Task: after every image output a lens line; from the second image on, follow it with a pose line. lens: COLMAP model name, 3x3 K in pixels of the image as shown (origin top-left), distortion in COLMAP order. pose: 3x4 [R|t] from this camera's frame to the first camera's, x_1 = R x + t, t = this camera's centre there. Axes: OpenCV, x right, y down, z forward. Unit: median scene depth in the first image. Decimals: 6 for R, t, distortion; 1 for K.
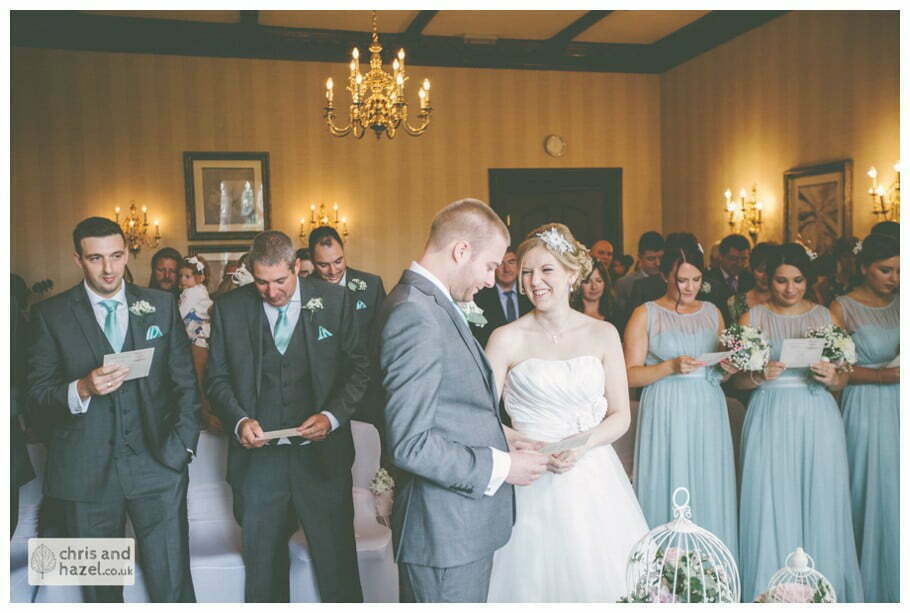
lens RADIAL K [[909.7, 0, 453.4], [0, 909.7, 308.2], [0, 0, 1]] dist [0.118521, 0.000000]
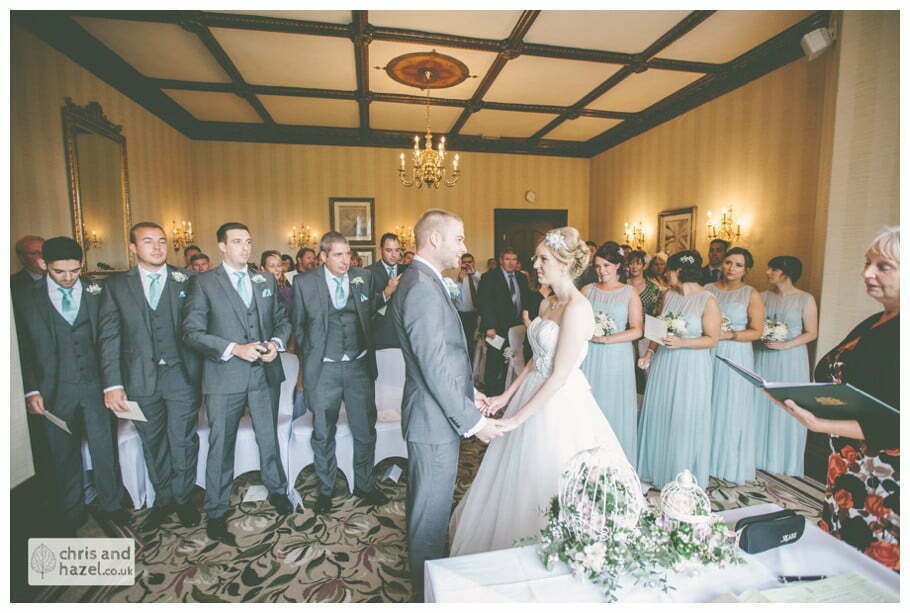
lens RADIAL K [[431.1, 0, 457.0], [0, 431.1, 307.2], [0, 0, 1]] dist [-0.003142, -0.000150]
pose [[0.997644, 0.027507, -0.062844, 0.026381], [-0.024058, 0.998196, 0.055007, -0.001555], [0.064243, -0.053366, 0.996506, 0.137900]]
